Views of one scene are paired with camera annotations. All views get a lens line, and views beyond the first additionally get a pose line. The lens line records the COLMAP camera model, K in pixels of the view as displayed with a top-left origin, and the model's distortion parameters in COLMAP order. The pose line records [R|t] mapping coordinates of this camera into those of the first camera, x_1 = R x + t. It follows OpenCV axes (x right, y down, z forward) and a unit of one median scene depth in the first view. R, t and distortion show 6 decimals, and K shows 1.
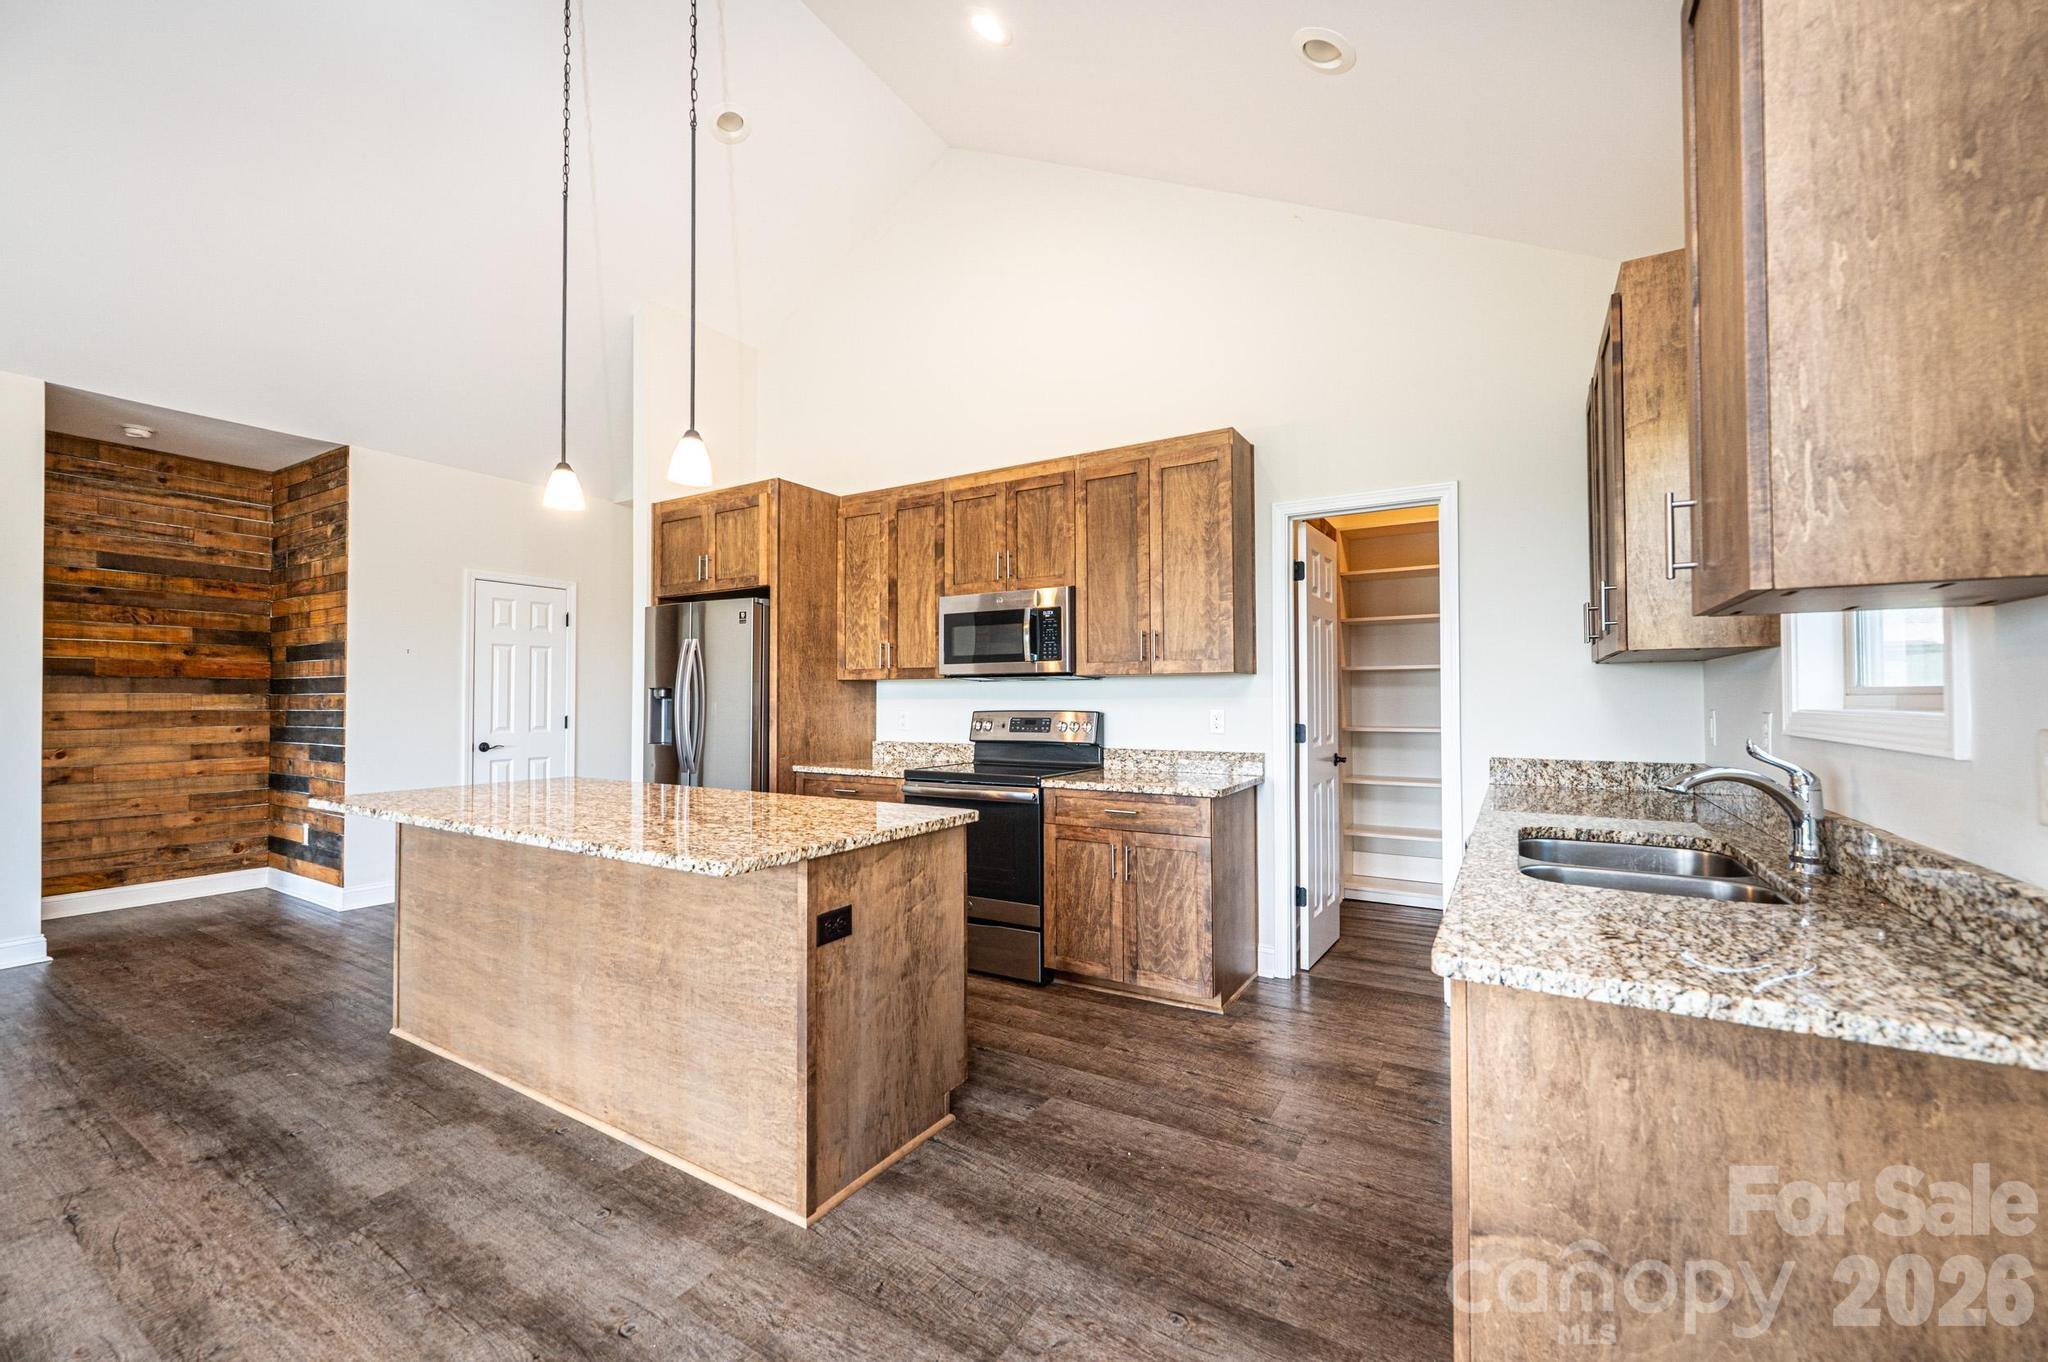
lens RADIAL K [[826.3, 0, 1024.7], [0, 826.3, 683.2], [0, 0, 1]] dist [0.000467, -0.000236]
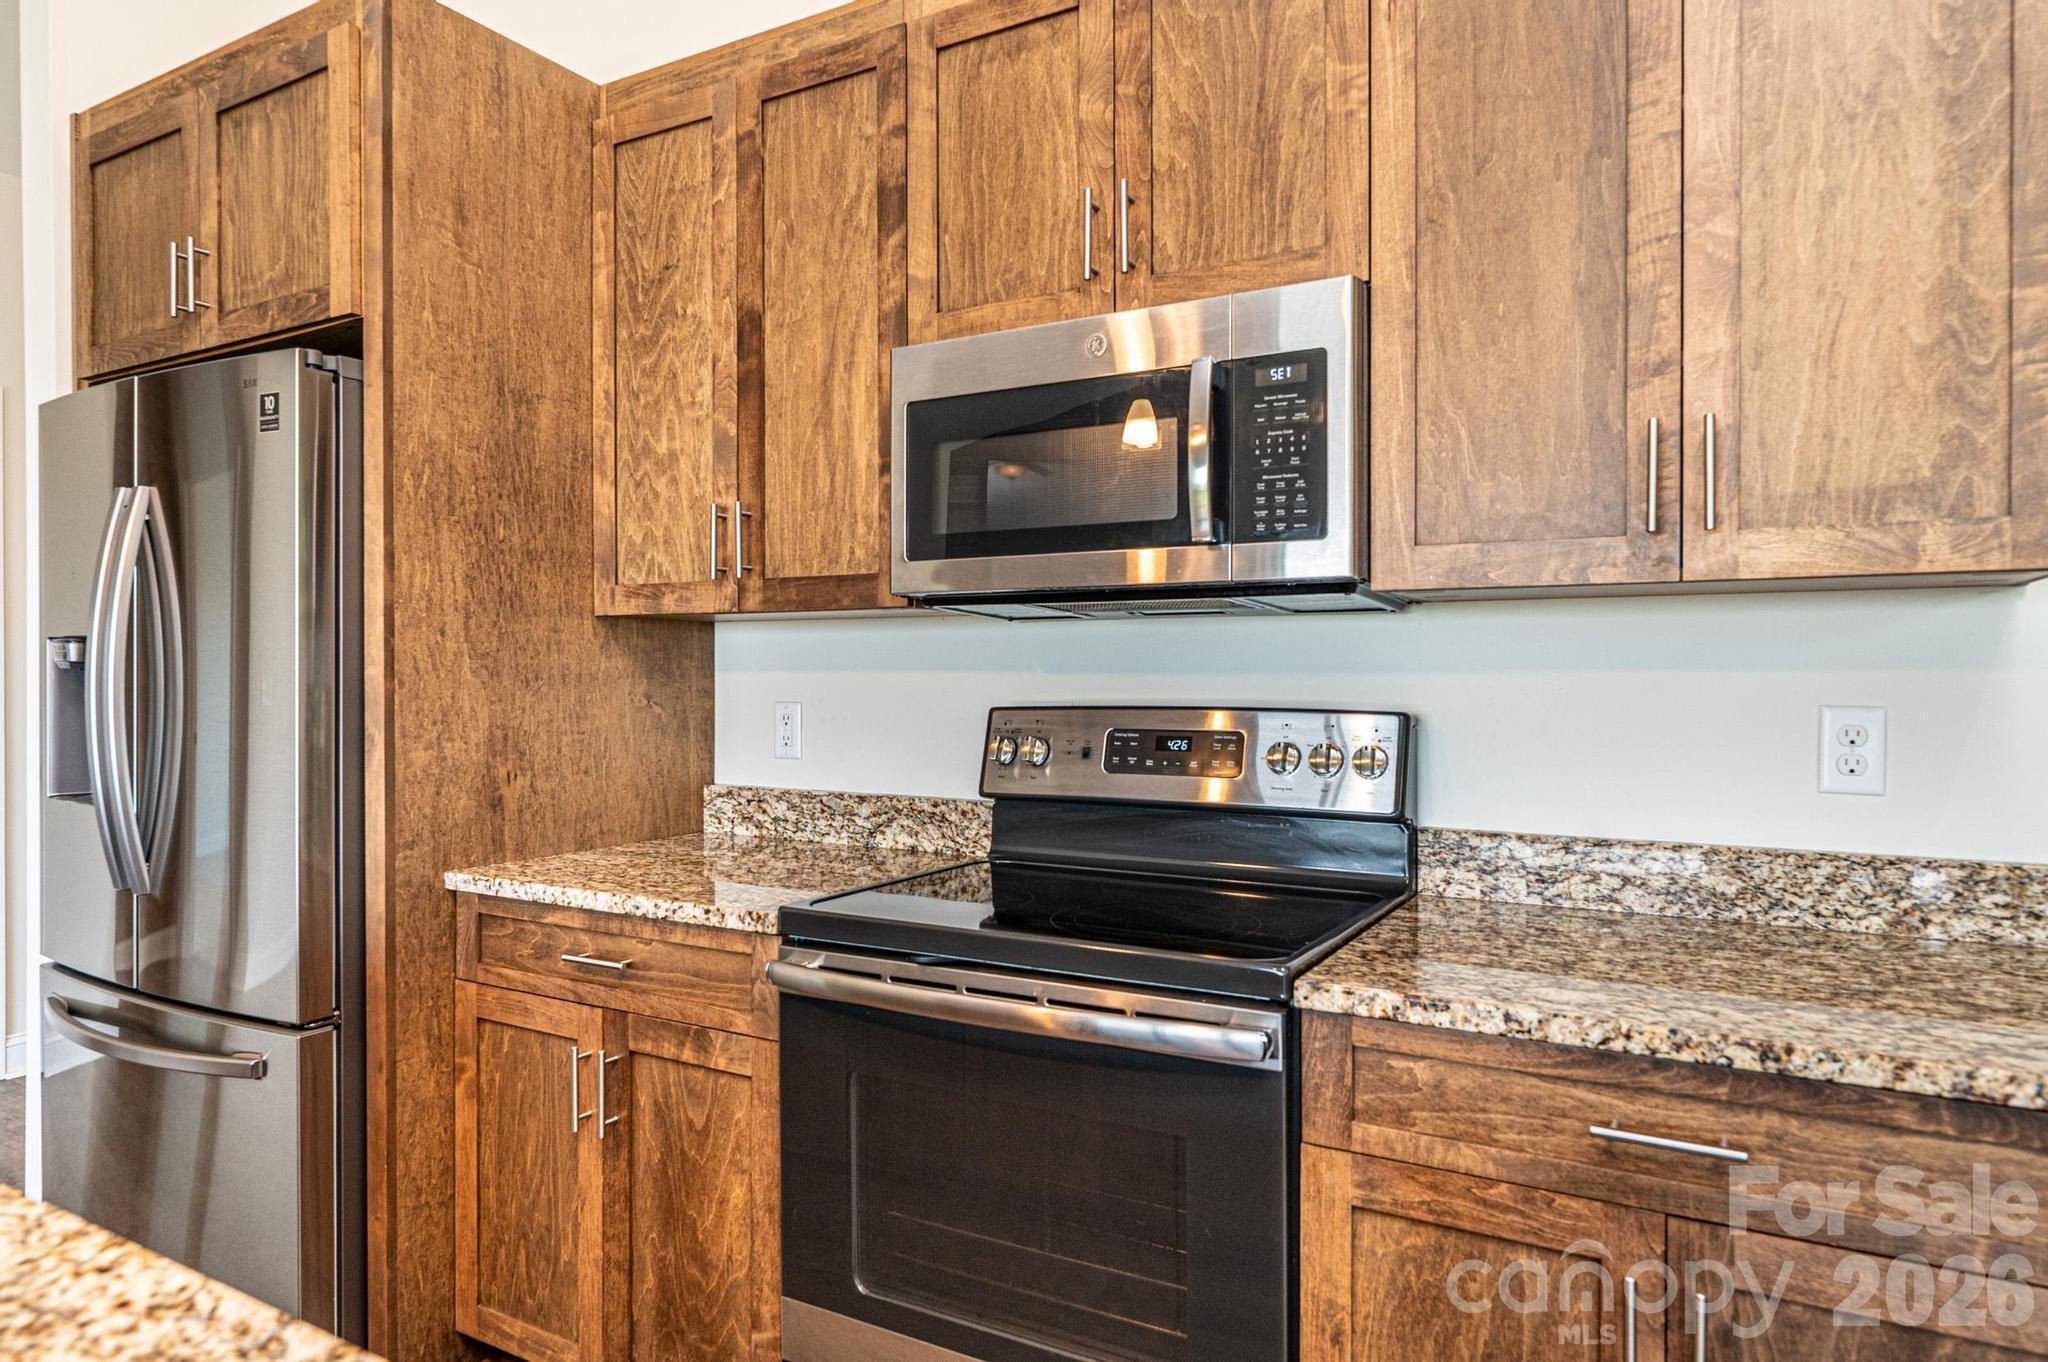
lens RADIAL K [[1239.6, 0, 1022.6], [0, 1239.6, 679.8], [0, 0, 1]] dist [0.000165, -0.000887]
pose [[0.999767, 0.002689, 0.021401, -0.061621], [-0.003231, 0.999674, 0.025329, 0.009899], [-0.021326, -0.025392, 0.999450, 0.508259]]
